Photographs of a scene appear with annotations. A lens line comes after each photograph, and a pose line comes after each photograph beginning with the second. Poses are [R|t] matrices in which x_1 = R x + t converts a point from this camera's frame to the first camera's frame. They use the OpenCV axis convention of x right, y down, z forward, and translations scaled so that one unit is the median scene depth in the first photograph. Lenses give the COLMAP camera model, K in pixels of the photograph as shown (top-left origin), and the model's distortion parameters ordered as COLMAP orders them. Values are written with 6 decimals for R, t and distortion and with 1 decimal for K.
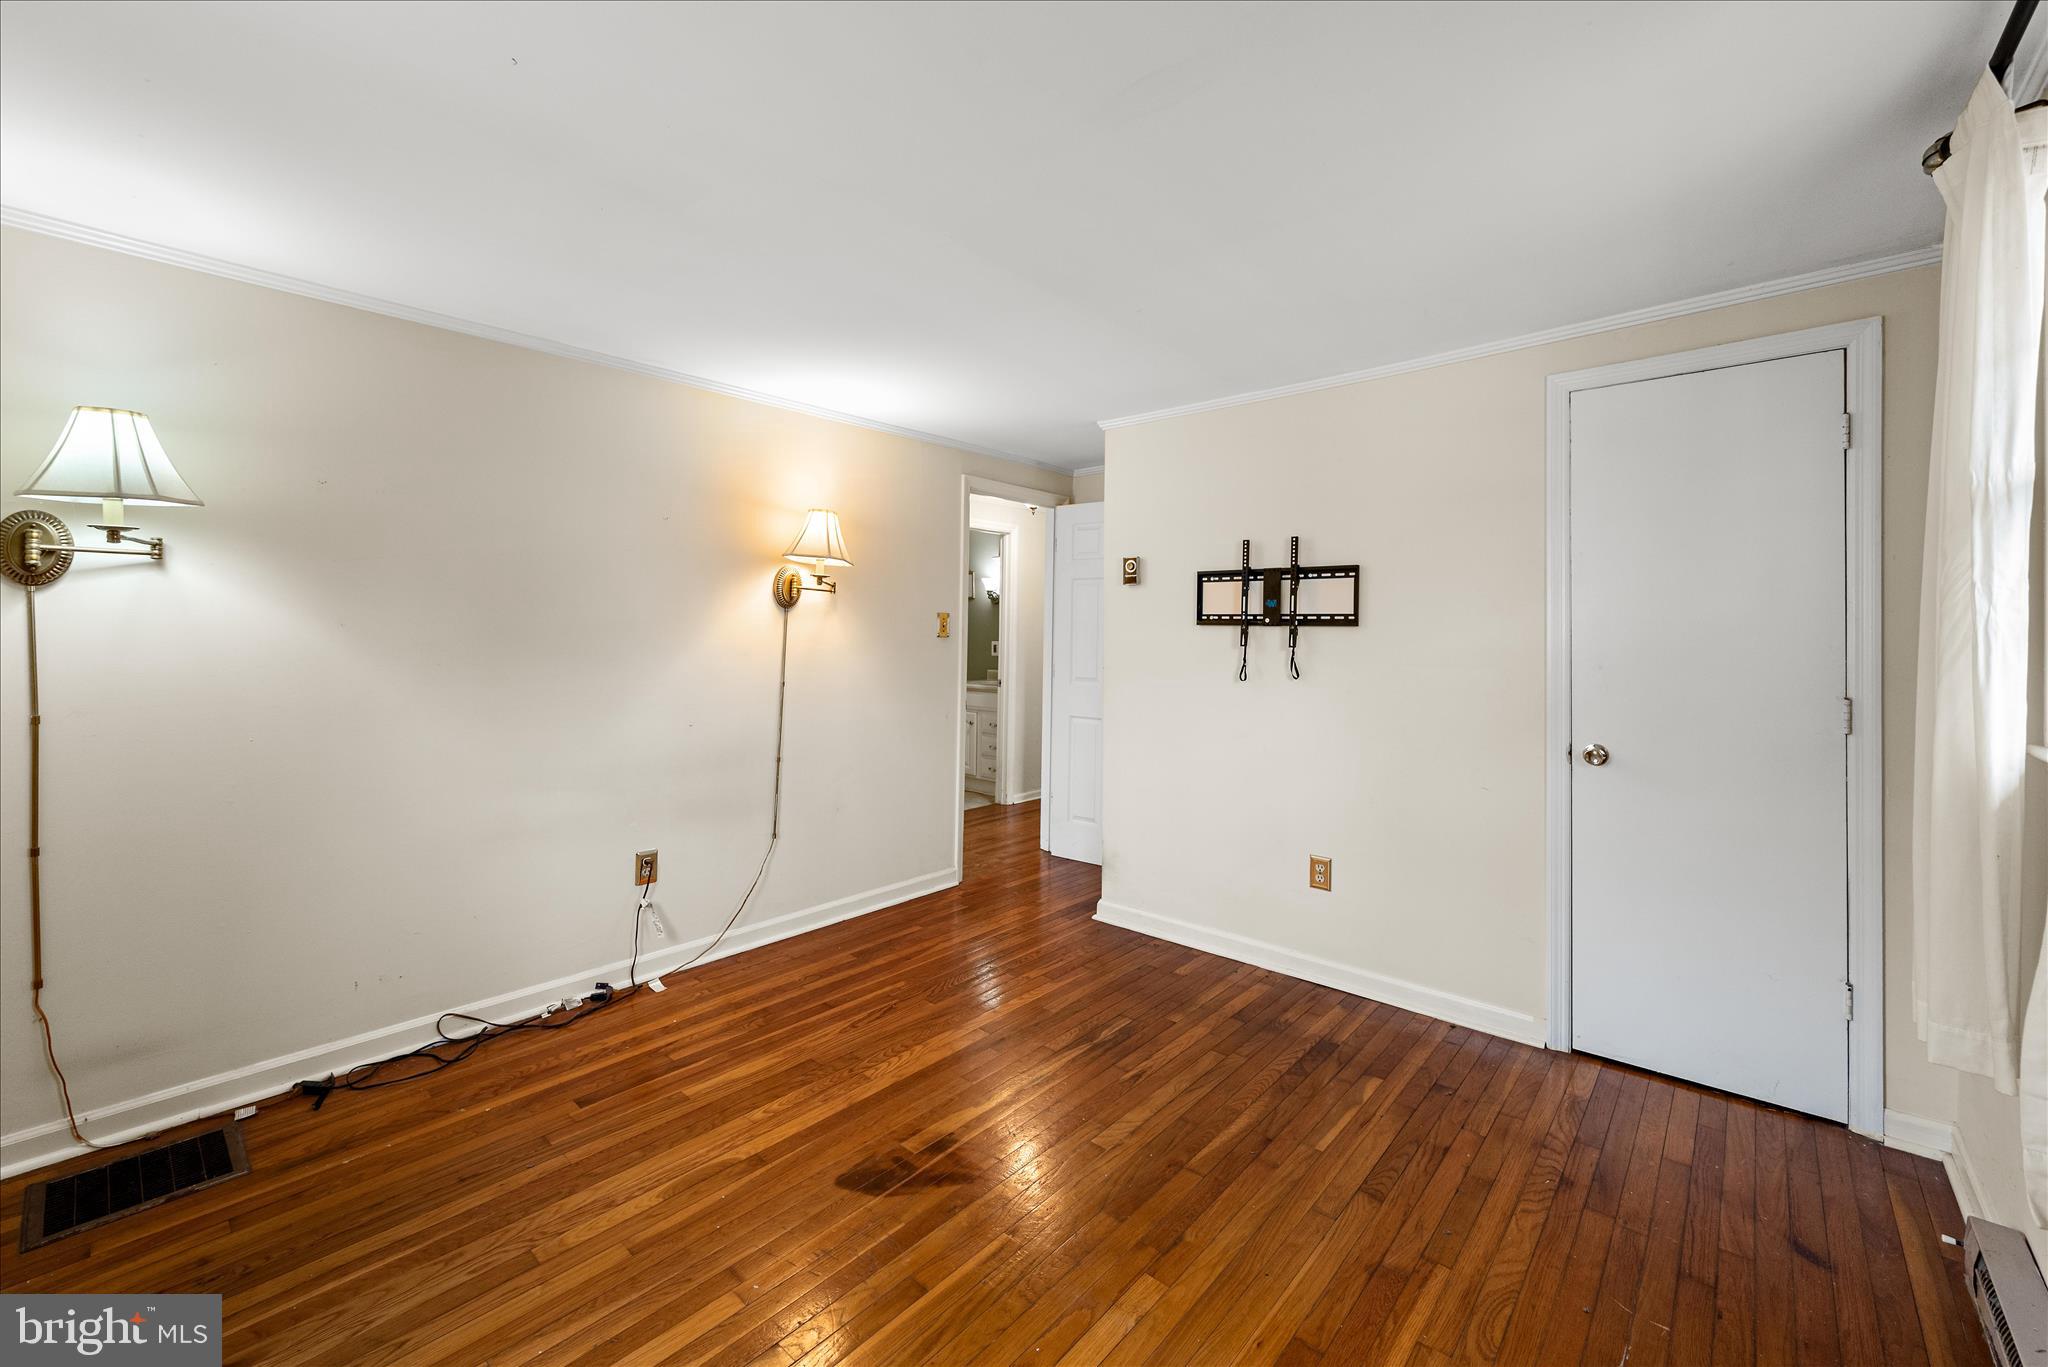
lens RADIAL K [[810.2, 0, 1023.9], [0, 810.2, 676.7], [0, 0, 1]] dist [-0.000852, -0.000214]
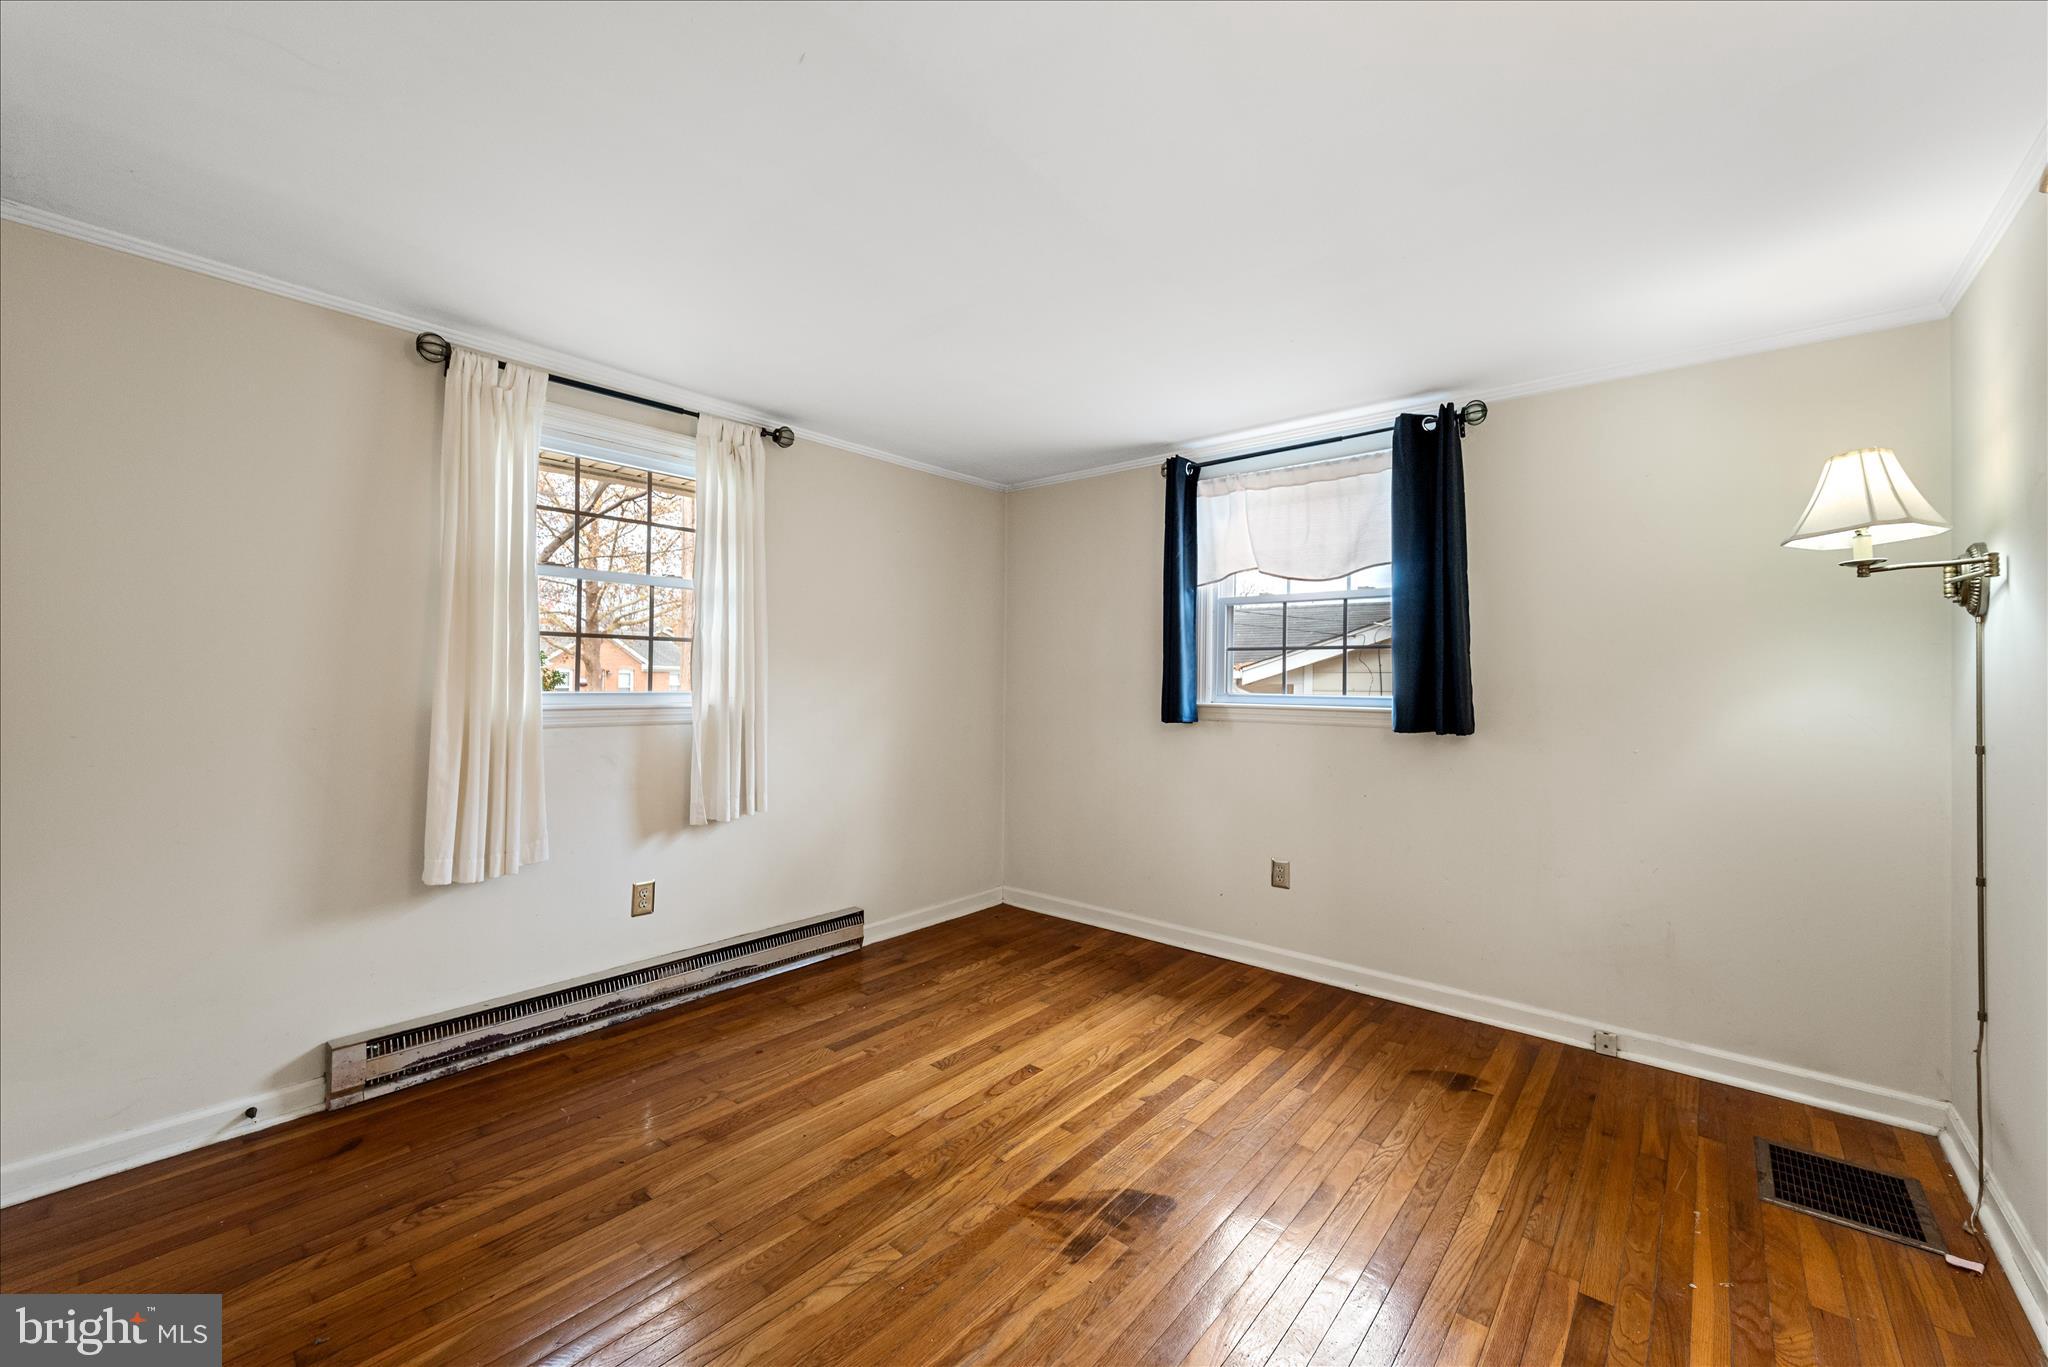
lens RADIAL K [[810.2, 0, 1023.9], [0, 810.2, 676.7], [0, 0, 1]] dist [-0.000852, -0.000214]
pose [[-0.999755, -0.015904, -0.015373, -0.020926], [-0.016728, 0.998347, 0.054987, -0.072288], [0.014473, 0.055231, -0.998369, 1.975031]]
